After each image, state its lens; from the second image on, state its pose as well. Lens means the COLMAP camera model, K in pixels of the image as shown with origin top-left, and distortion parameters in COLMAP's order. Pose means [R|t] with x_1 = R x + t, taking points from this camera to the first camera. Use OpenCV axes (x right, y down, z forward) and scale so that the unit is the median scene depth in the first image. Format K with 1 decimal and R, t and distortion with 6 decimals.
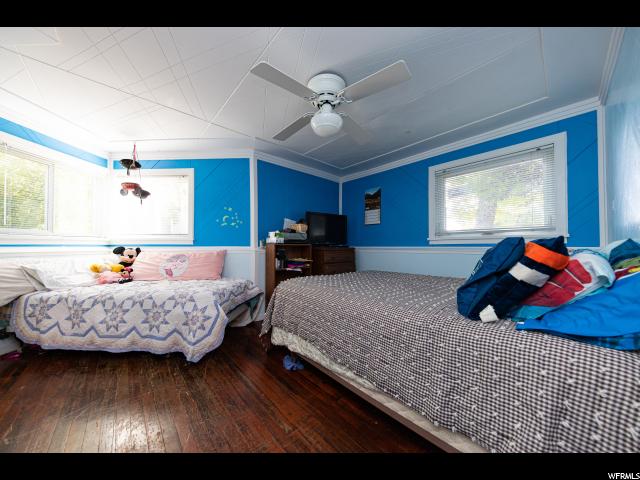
lens RADIAL K [[219.2, 0, 319.7], [0, 219.2, 240.6], [0, 0, 1]] dist [-0.000601, -0.000008]
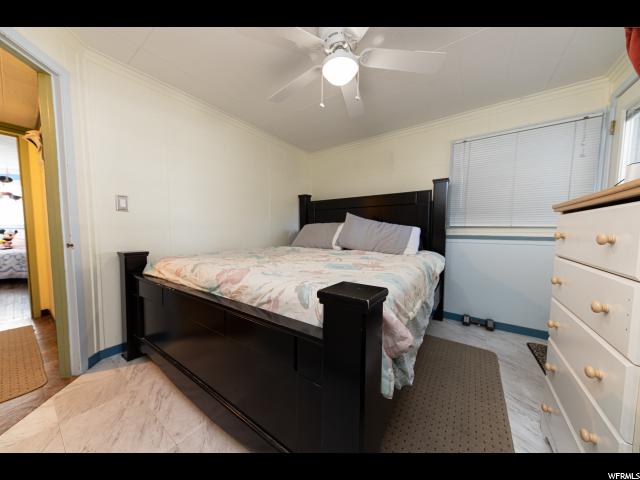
lens RADIAL K [[219.2, 0, 318.6], [0, 219.2, 243.1], [0, 0, 1]] dist [-0.000601, -0.000008]
pose [[0.980223, -0.009571, 0.197663, 1.224091], [-0.006425, 0.996764, 0.080128, -0.017675], [-0.197791, -0.079813, 0.976990, -1.215113]]
